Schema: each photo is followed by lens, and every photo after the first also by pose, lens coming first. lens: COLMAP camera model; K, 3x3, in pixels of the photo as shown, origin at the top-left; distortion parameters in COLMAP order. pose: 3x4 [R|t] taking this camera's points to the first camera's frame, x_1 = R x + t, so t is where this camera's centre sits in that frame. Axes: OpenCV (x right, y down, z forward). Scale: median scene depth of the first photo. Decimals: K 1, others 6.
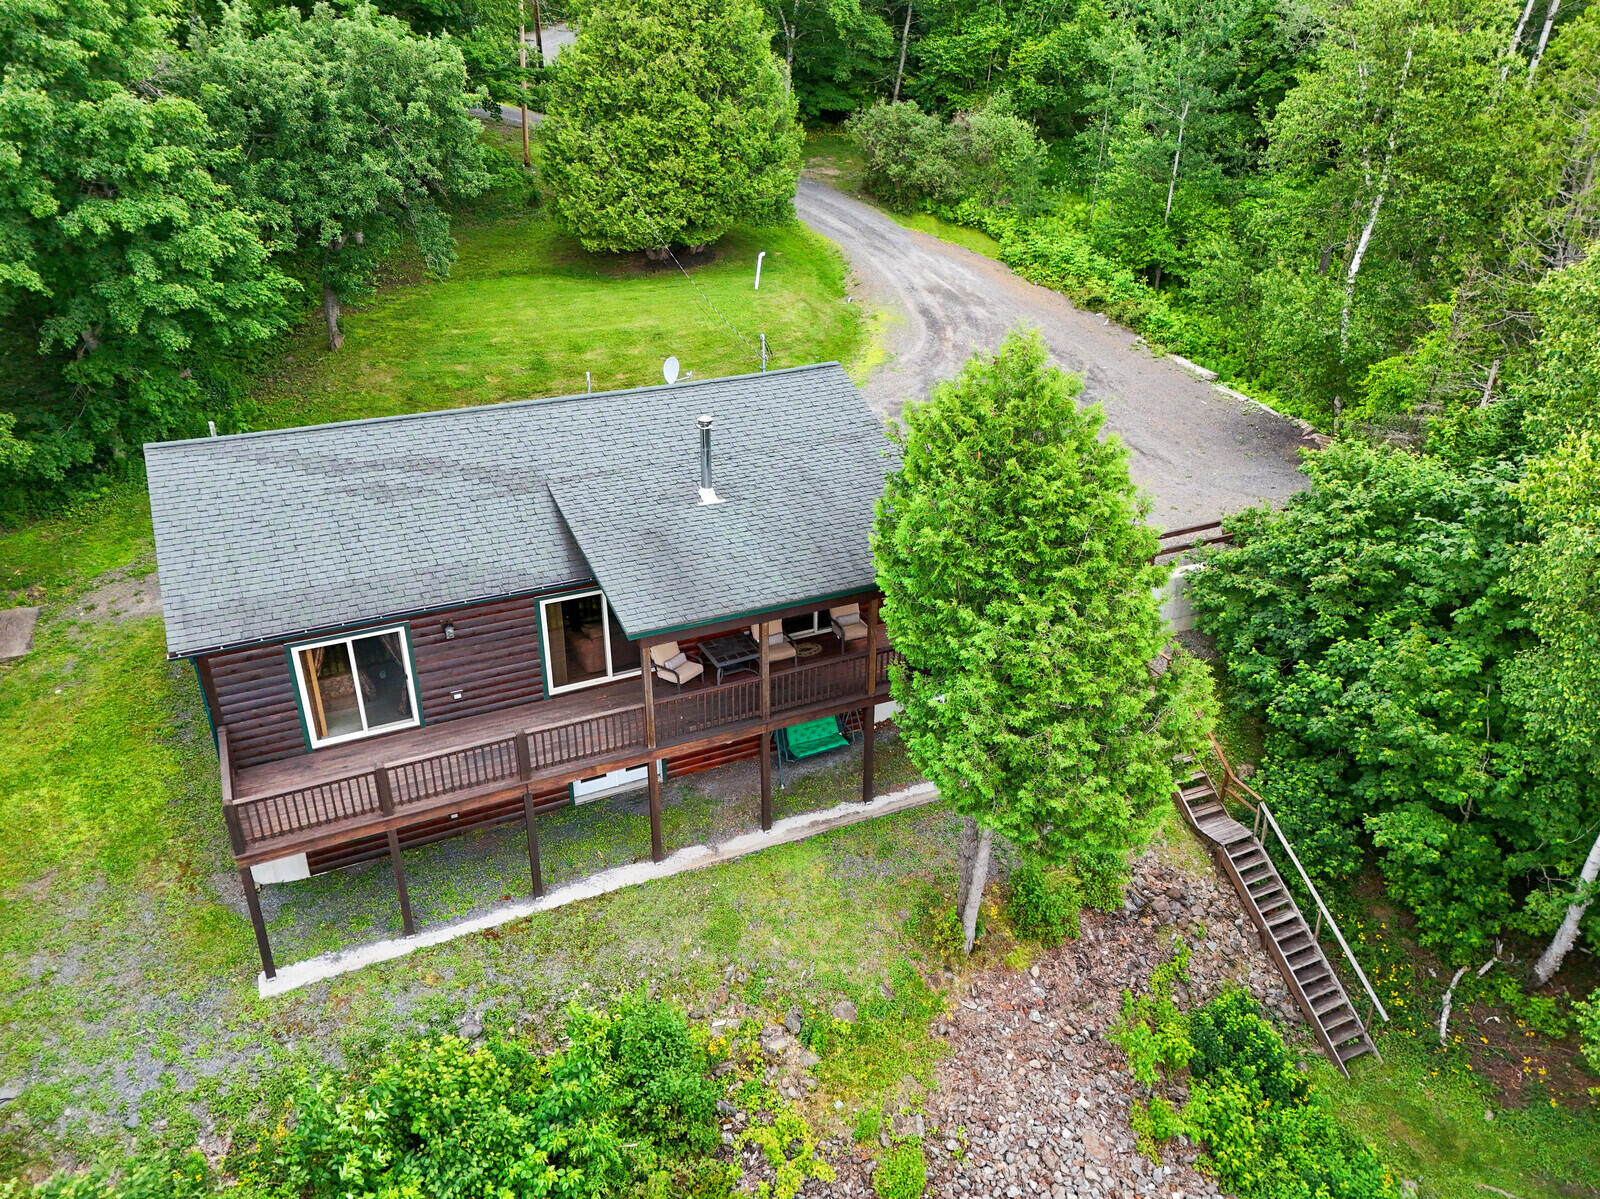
lens RADIAL K [[1157.8, 0, 800.0], [0, 1157.8, 599.5], [0, 0, 1]] dist [0.045745, -0.039912]
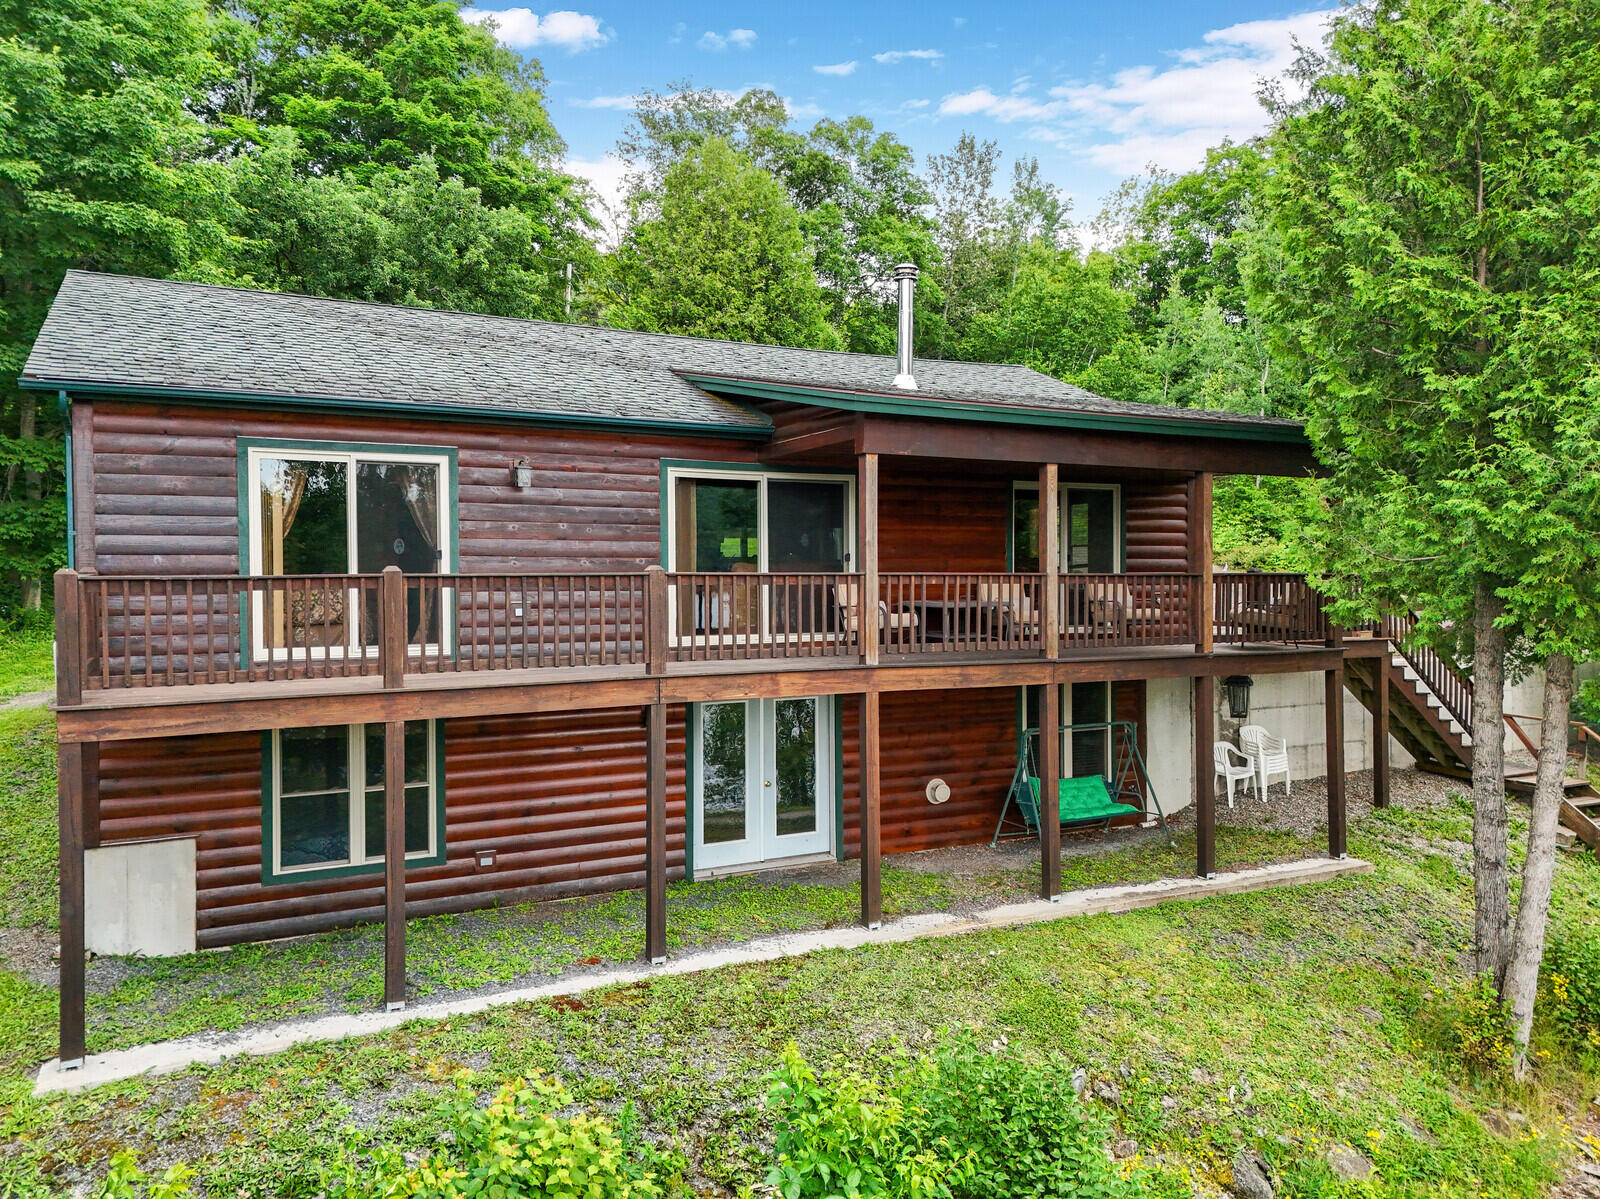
lens RADIAL K [[1168.9, 0, 796.1], [0, 1168.9, 597.6], [0, 0, 1]] dist [0.094257, -0.093797]
pose [[0.999500, -0.011998, 0.029268, -0.142948], [0.023689, 0.897070, -0.441252, 0.274094], [-0.020962, 0.441725, 0.896906, 0.383184]]
